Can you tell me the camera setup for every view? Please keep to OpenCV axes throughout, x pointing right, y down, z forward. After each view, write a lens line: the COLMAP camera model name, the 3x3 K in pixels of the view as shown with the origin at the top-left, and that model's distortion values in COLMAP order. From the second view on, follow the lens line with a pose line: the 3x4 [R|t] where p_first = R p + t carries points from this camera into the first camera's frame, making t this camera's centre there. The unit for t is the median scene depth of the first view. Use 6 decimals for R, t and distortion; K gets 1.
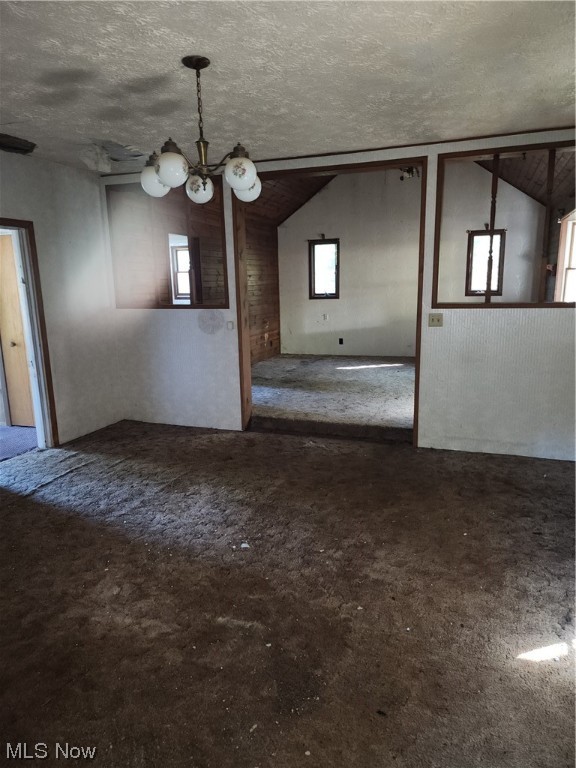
lens RADIAL K [[512.5, 0, 291.8], [0, 512.5, 387.8], [0, 0, 1]] dist [0.060840, -0.026756]
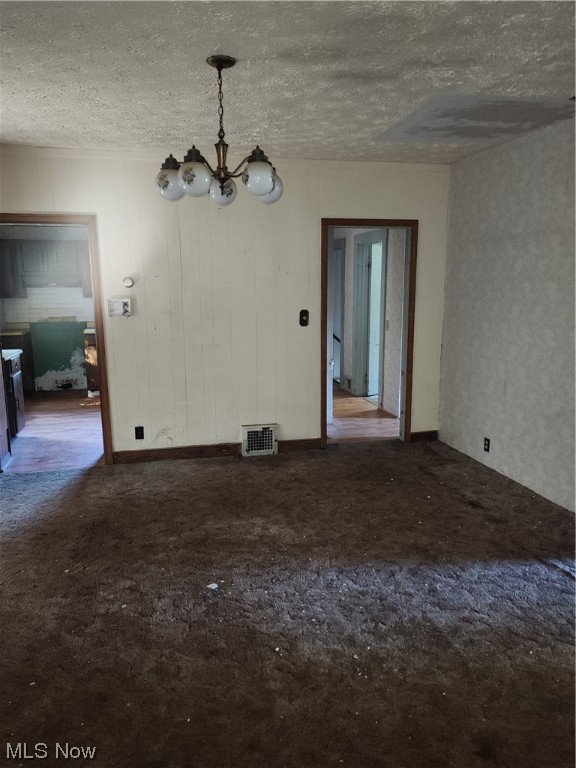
lens RADIAL K [[512.5, 0, 289.3], [0, 512.5, 382.3], [0, 0, 1]] dist [0.060840, -0.026756]
pose [[-0.804577, 0.142673, -0.576454, 0.259889], [-0.097627, 0.925725, 0.365379, -0.351543], [0.585768, 0.350253, -0.730889, 1.510751]]
